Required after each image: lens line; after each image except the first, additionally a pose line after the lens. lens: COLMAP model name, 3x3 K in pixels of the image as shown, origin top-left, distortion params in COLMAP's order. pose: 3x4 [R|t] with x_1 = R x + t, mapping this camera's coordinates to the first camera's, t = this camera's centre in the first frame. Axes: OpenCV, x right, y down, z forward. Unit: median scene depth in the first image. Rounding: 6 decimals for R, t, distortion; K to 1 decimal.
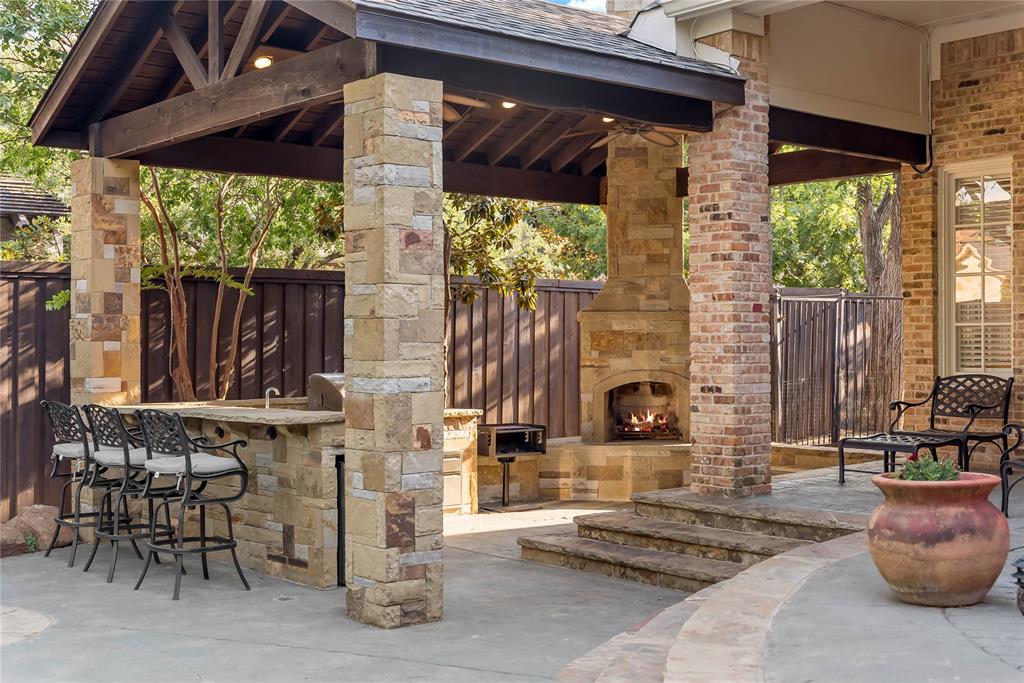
lens RADIAL K [[1319.8, 0, 512.3], [0, 1319.8, 342.5], [0, 0, 1]] dist [0.013885, 0.000000]
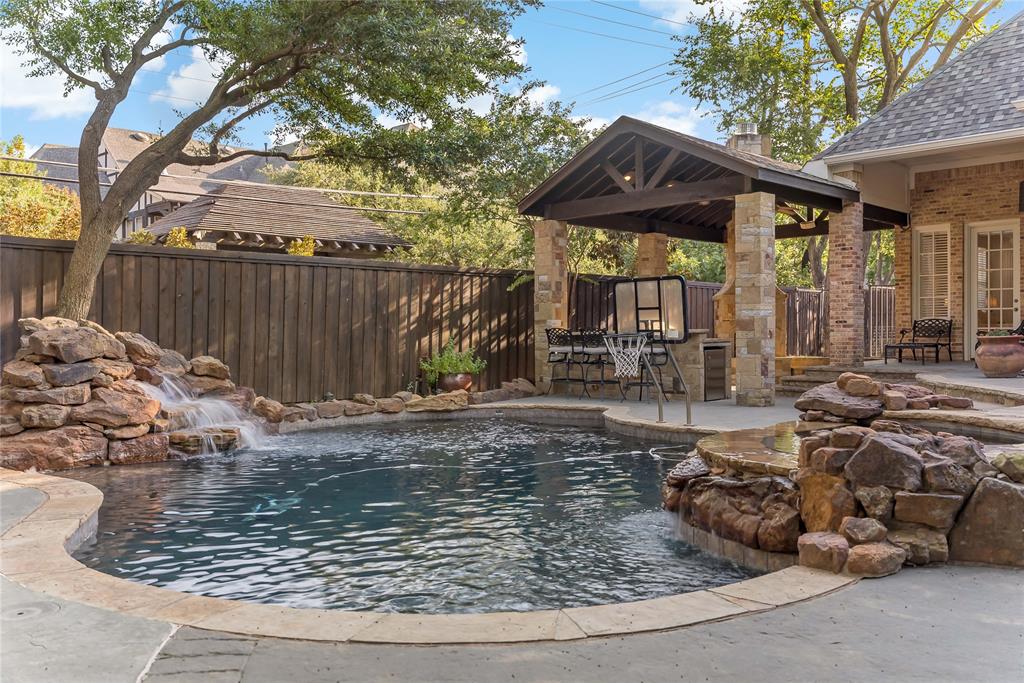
lens RADIAL K [[897.5, 0, 510.3], [0, 897.5, 338.4], [0, 0, 1]] dist [-0.008875, 0.002119]
pose [[0.997619, -0.000121, 0.068961, -0.554320], [-0.000095, 0.999995, 0.003136, 0.060574], [-0.068961, -0.003135, 0.997614, -0.563183]]
